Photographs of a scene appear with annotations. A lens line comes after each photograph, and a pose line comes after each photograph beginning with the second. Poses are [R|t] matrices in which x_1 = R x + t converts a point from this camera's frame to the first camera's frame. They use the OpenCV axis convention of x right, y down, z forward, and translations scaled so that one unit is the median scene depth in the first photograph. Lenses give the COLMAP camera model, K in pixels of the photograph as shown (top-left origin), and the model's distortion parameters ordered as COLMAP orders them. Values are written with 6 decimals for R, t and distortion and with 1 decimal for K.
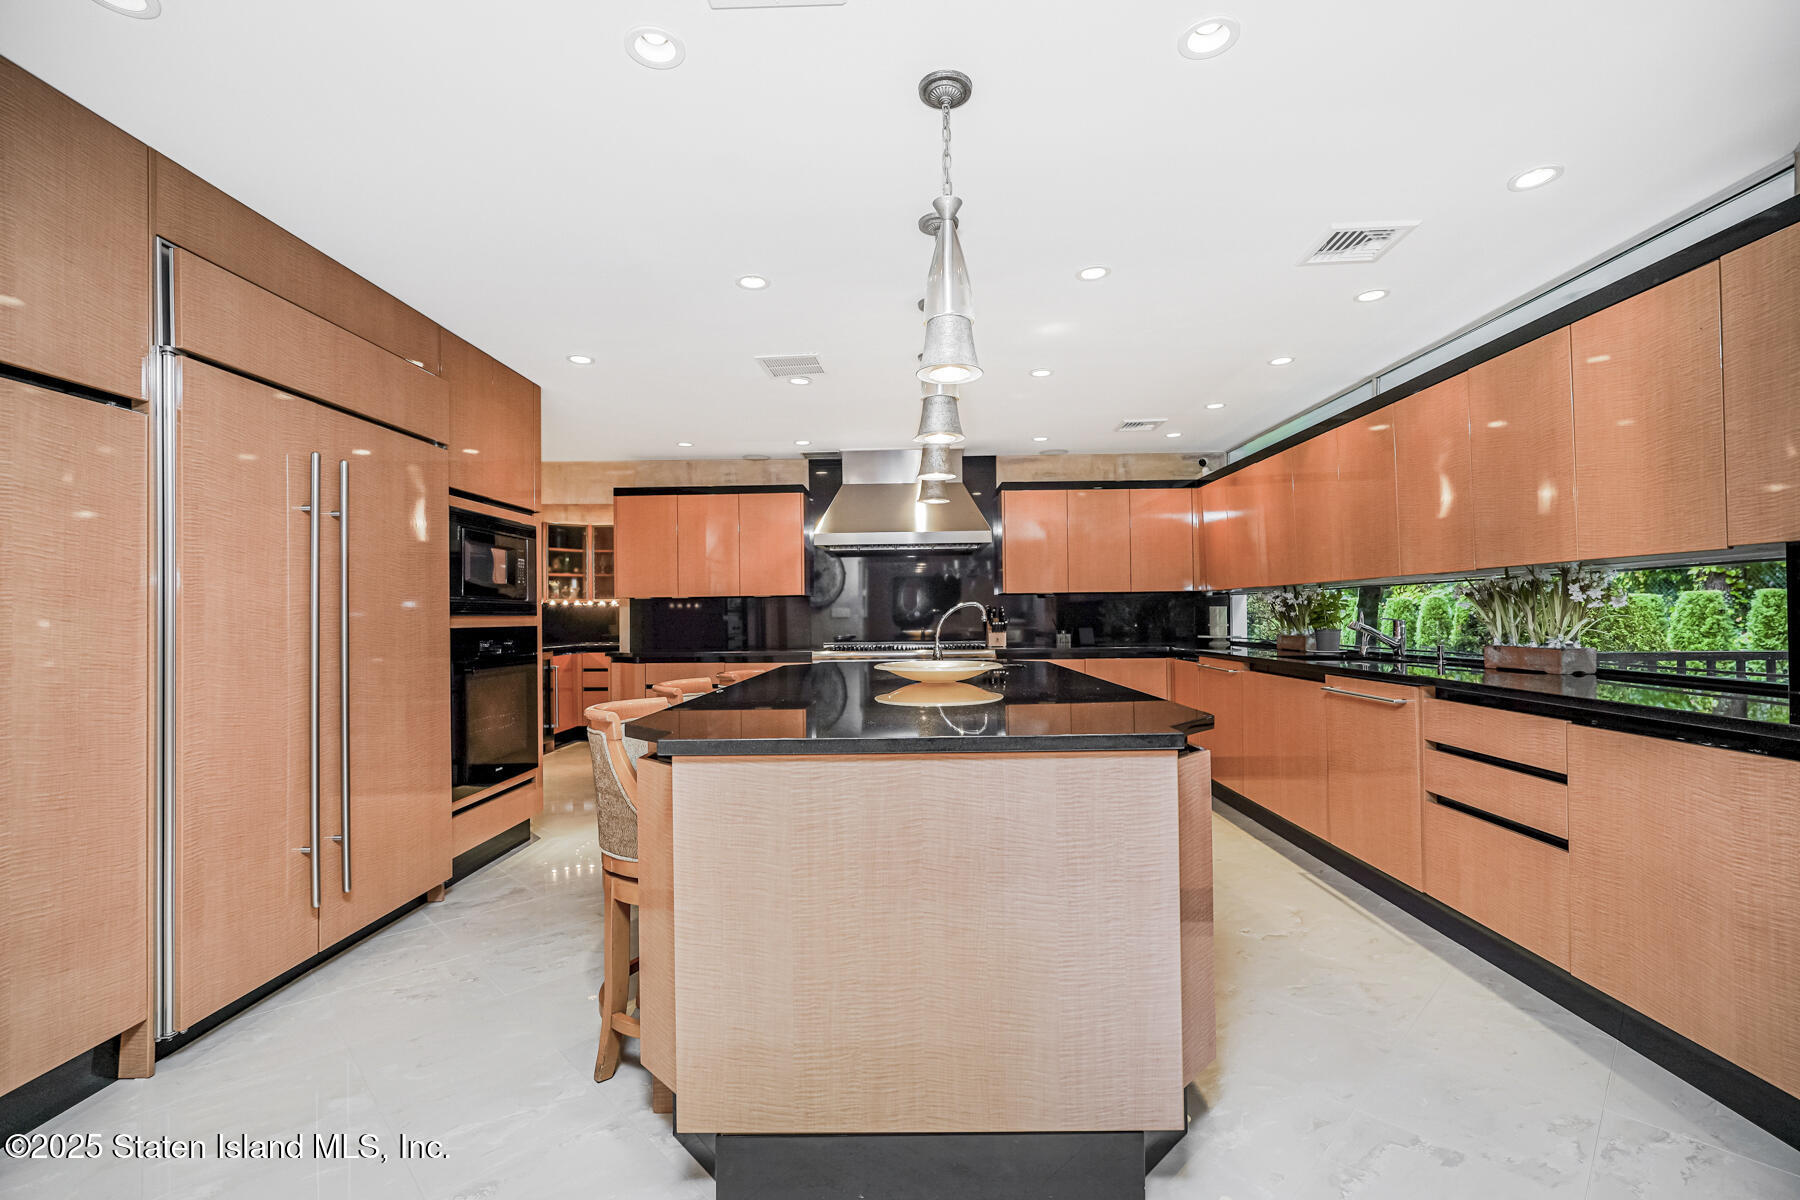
lens RADIAL K [[790.0, 0, 901.3], [0, 790.0, 610.6], [0, 0, 1]] dist [-0.009631, 0.004913]
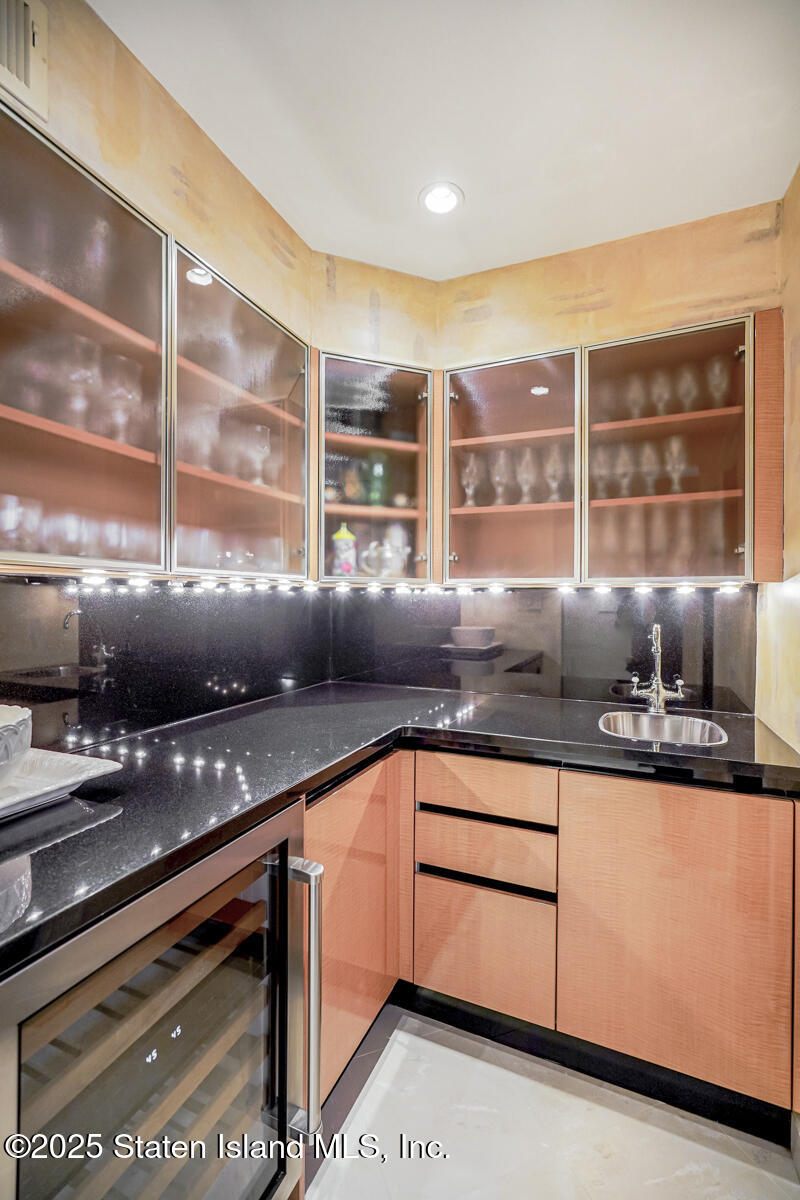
lens RADIAL K [[526.7, 0, 399.0], [0, 526.7, 596.1], [0, 0, 1]] dist [-0.009631, 0.004913]
pose [[0.919237, 0.016754, -0.393349, -0.353521], [-0.012620, 0.999835, 0.013094, -0.010529], [0.393503, -0.007072, 0.919296, 0.866236]]
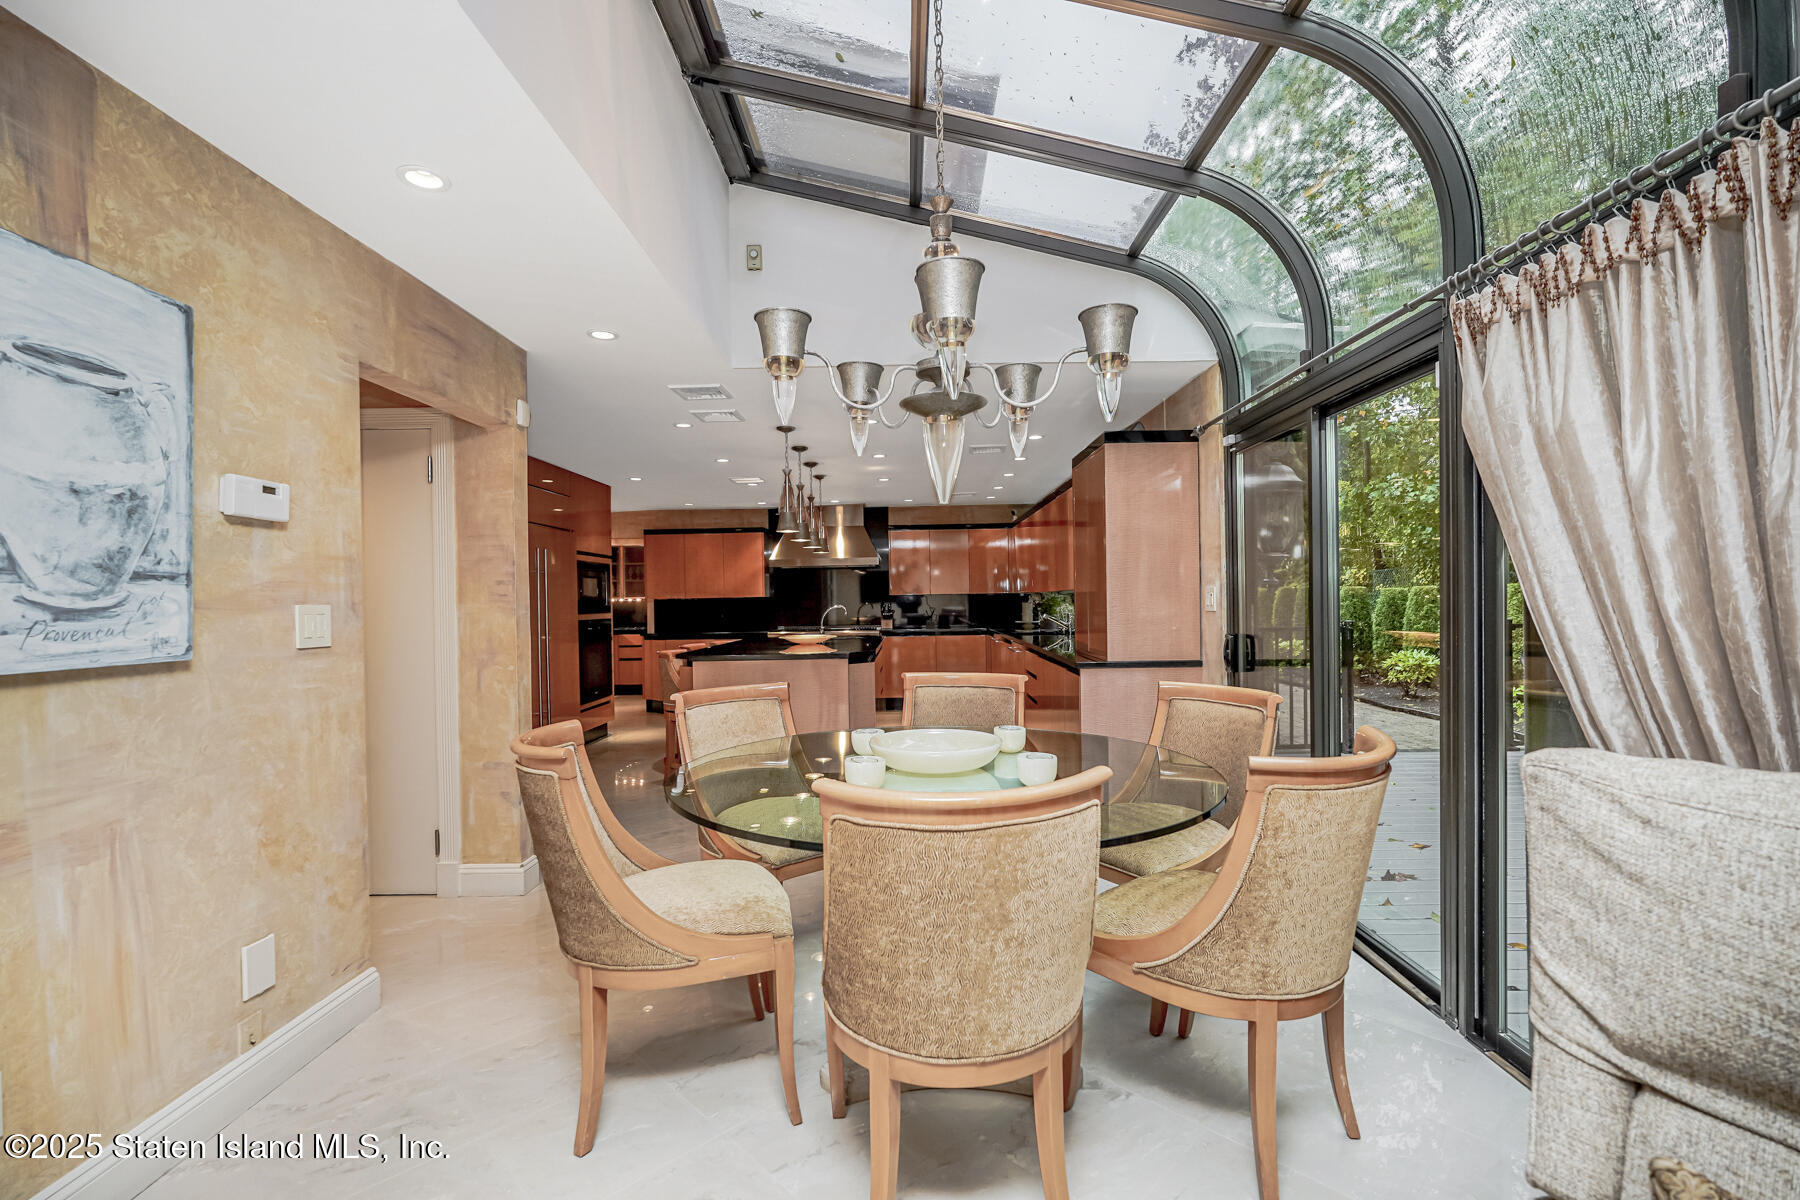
lens RADIAL K [[790.0, 0, 892.1], [0, 790.0, 600.9], [0, 0, 1]] dist [-0.009631, 0.004913]
pose [[0.999947, -0.006243, -0.008150, 0.117020], [0.006290, 0.999963, 0.005794, -0.015622], [0.008113, -0.005845, 0.999950, -0.470133]]
